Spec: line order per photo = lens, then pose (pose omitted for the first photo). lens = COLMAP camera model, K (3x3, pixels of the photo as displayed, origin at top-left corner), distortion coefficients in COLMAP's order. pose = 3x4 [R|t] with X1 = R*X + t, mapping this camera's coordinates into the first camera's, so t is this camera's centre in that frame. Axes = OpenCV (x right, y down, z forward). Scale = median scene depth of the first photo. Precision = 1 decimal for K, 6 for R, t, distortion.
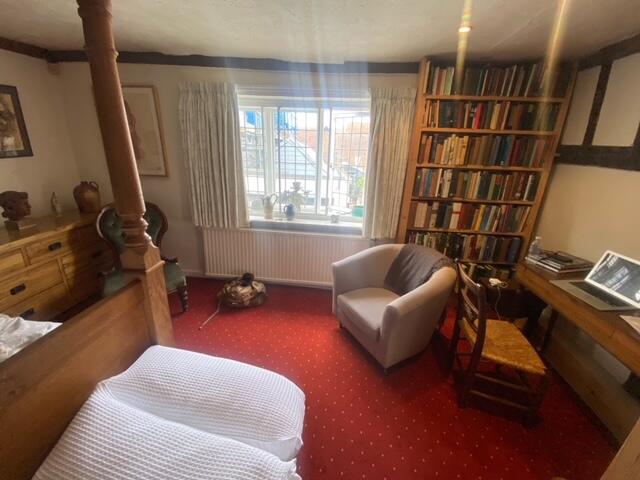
lens RADIAL K [[264.2, 0, 320.0], [0, 264.2, 240.0], [0, 0, 1]] dist [0.020306, -0.022178]
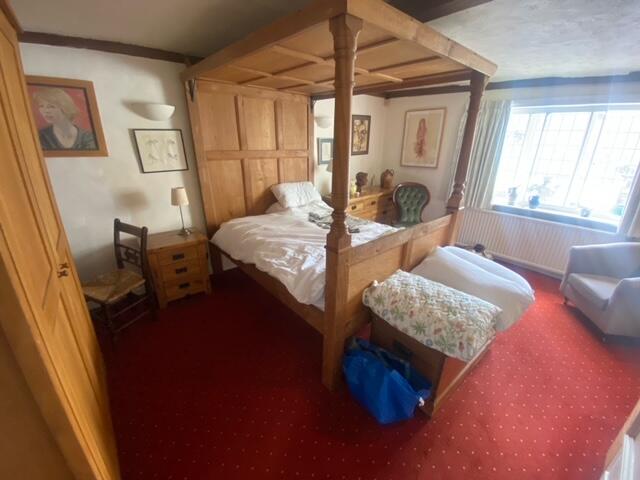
lens RADIAL K [[264.2, 0, 320.0], [0, 264.2, 240.0], [0, 0, 1]] dist [0.020306, -0.022178]
pose [[0.728526, 0.203287, -0.654159, -0.004477], [-0.199096, 0.976564, 0.081749, 0.177900], [0.655446, 0.070684, 0.751927, -0.559447]]
